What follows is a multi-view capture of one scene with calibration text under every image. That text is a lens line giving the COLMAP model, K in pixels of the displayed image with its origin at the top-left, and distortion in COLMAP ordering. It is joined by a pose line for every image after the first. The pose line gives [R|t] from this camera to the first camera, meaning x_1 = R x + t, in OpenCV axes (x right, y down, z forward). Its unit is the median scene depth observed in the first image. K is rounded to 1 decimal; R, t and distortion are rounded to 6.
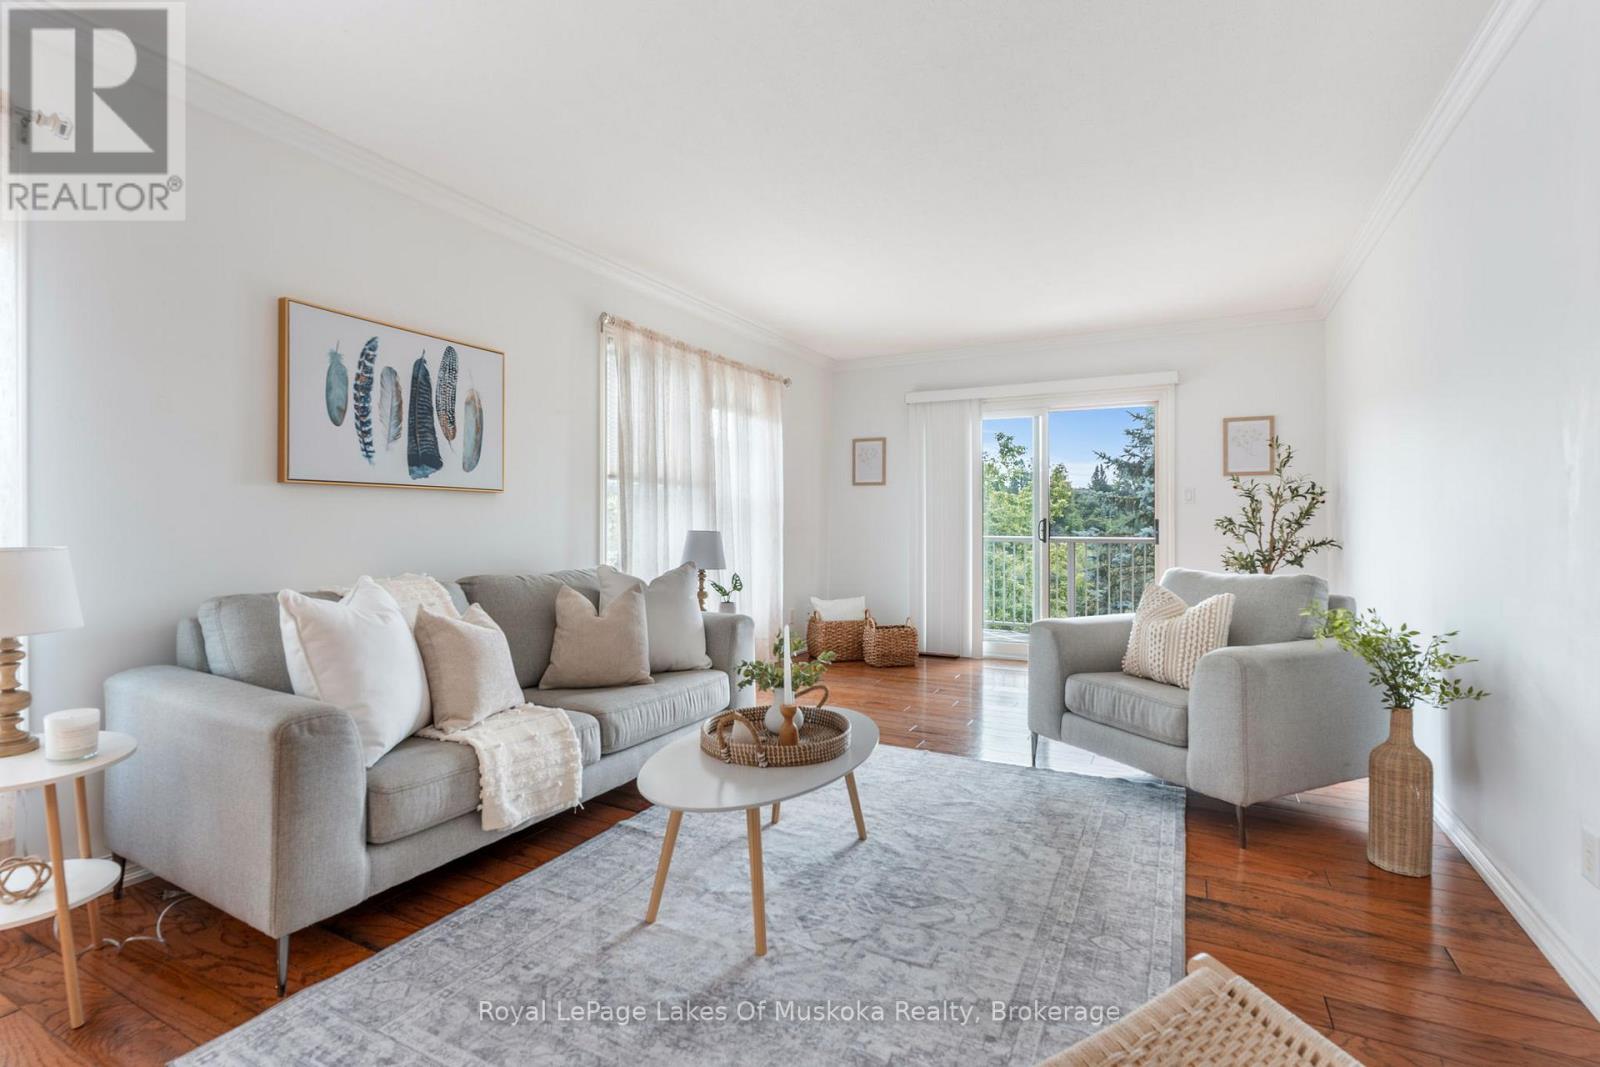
lens RADIAL K [[768.8, 0, 802.1], [0, 768.8, 525.9], [0, 0, 1]] dist [0.003857, 0.000455]
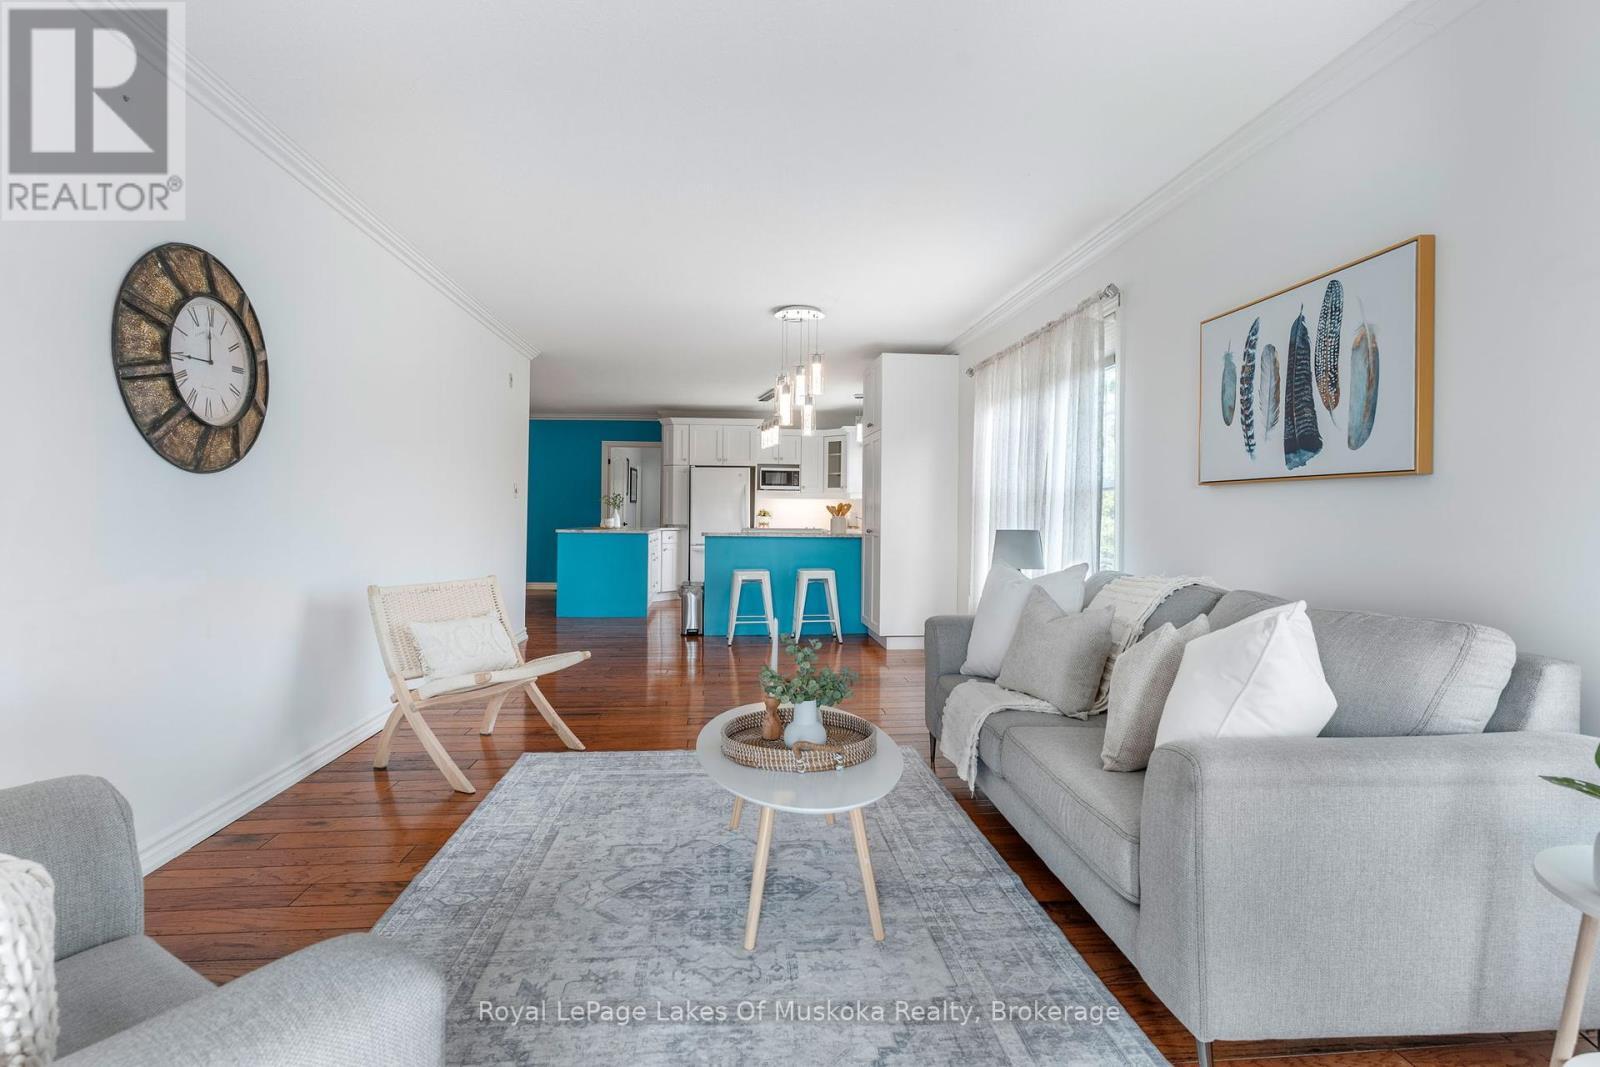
lens RADIAL K [[768.8, 0, 802.8], [0, 768.8, 526.0], [0, 0, 1]] dist [0.003857, 0.000455]
pose [[-0.849152, 0.003490, -0.528137, 0.378821], [-0.009757, 0.999704, 0.022294, -0.014221], [0.528059, 0.024084, -0.848866, 1.468335]]
